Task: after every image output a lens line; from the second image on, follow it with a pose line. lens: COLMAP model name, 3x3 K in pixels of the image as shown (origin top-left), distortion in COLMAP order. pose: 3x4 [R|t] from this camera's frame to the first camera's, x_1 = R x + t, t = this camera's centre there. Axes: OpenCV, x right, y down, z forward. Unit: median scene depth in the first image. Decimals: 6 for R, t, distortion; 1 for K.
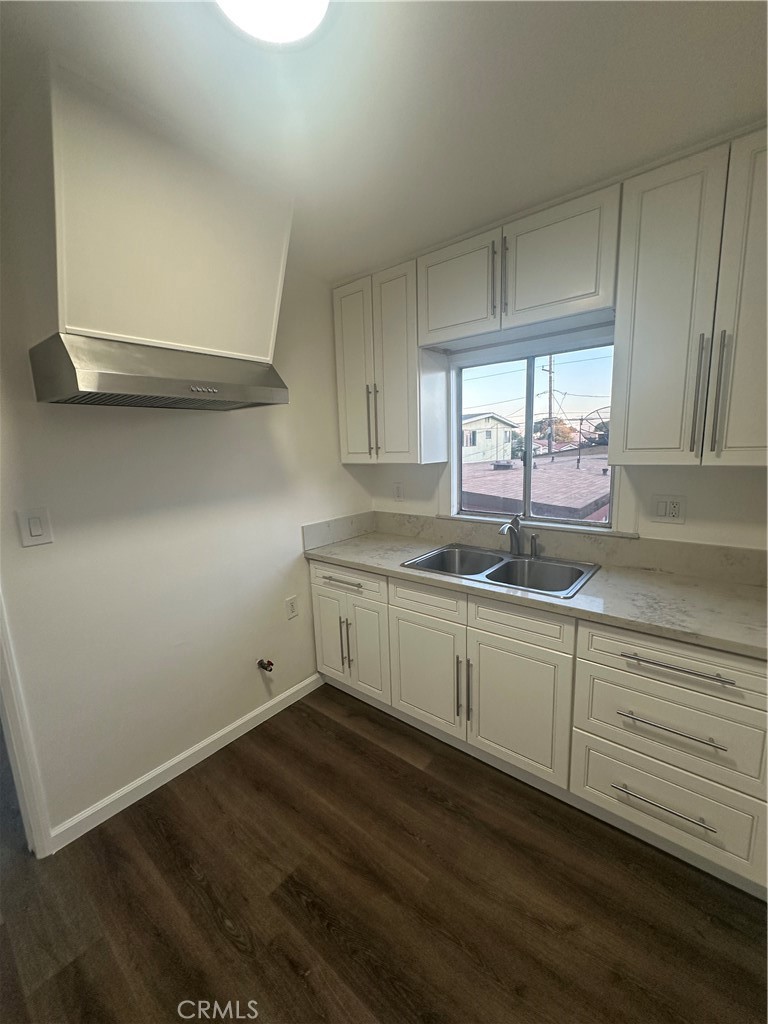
lens RADIAL K [[408.2, 0, 382.5], [0, 408.2, 511.3], [0, 0, 1]] dist [-0.002624, 0.000120]
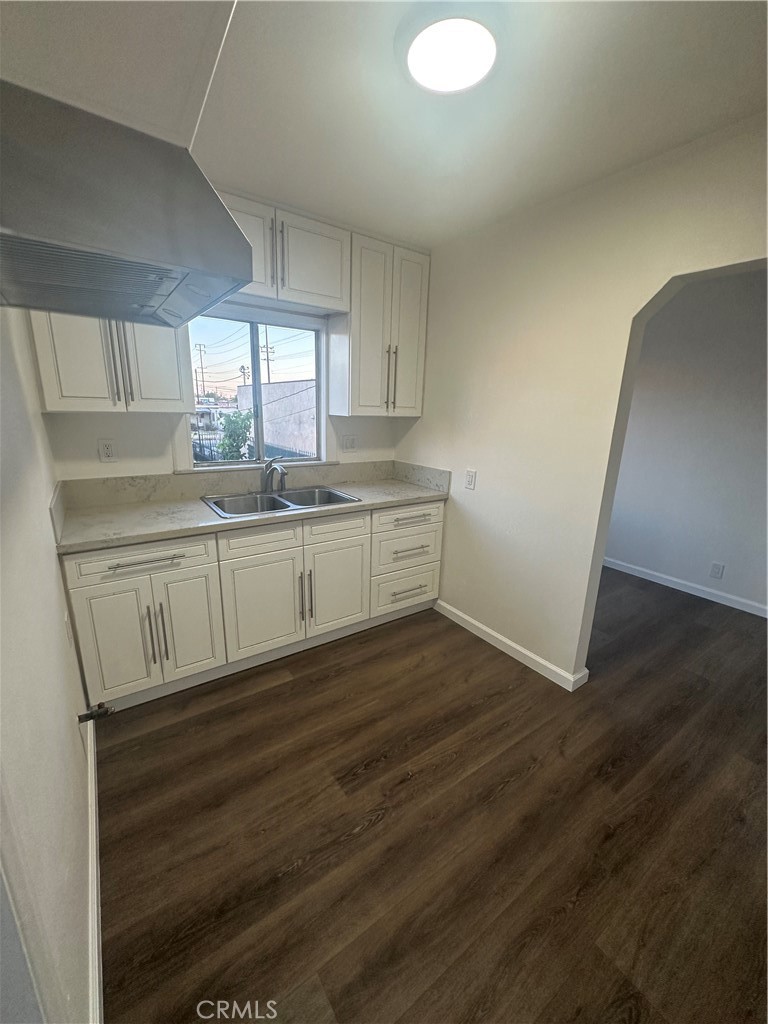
lens RADIAL K [[408.2, 0, 382.5], [0, 408.2, 511.3], [0, 0, 1]] dist [-0.002624, 0.000120]
pose [[0.273661, -0.202851, 0.940192, -0.939018], [0.117685, 0.977224, 0.176586, -0.014903], [-0.954599, 0.062322, 0.291300, 0.427349]]
